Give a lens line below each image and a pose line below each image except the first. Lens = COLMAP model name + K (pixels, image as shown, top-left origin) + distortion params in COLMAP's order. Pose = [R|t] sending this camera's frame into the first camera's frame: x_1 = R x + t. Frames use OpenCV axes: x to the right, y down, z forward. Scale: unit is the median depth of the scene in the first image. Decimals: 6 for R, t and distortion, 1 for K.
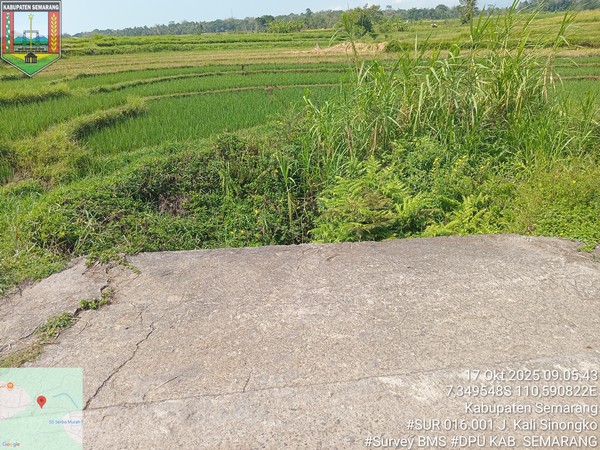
lens RADIAL K [[453.8, 0, 300.4], [0, 453.8, 231.1], [0, 0, 1]] dist [0.034401, -0.080189]
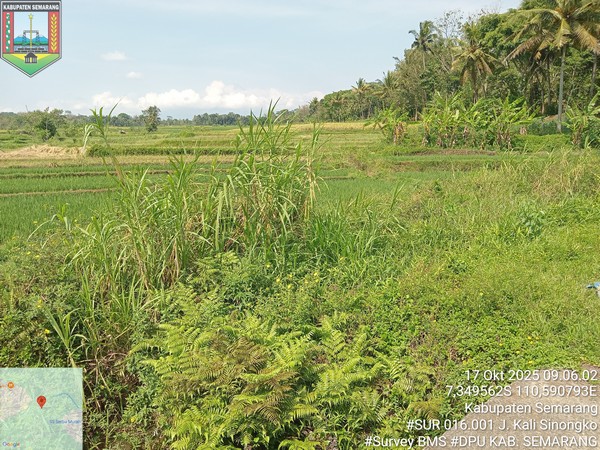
lens RADIAL K [[453.8, 0, 302.5], [0, 453.8, 223.5], [0, 0, 1]] dist [0.034401, -0.080189]
pose [[0.797360, -0.074662, 0.598868, -0.125544], [0.208638, 0.965235, -0.157453, -0.091842], [-0.566293, 0.250493, 0.785217, 0.231256]]
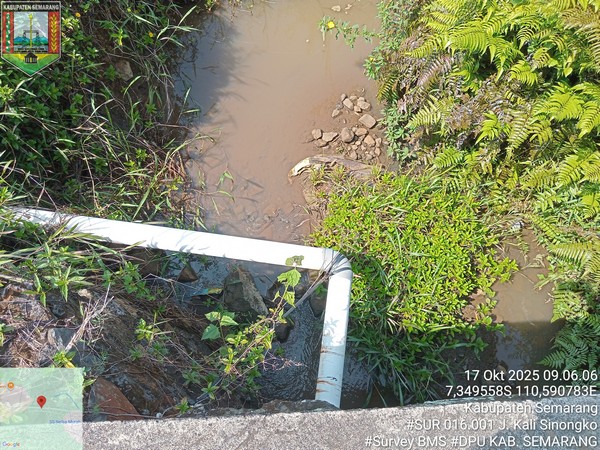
lens RADIAL K [[453.8, 0, 300.1], [0, 453.8, 225.4], [0, 0, 1]] dist [0.034401, -0.080189]
pose [[0.996592, 0.061131, 0.055386, -0.080189], [-0.081918, 0.654486, 0.751623, -0.100159], [0.009698, -0.753599, 0.657263, 0.383392]]
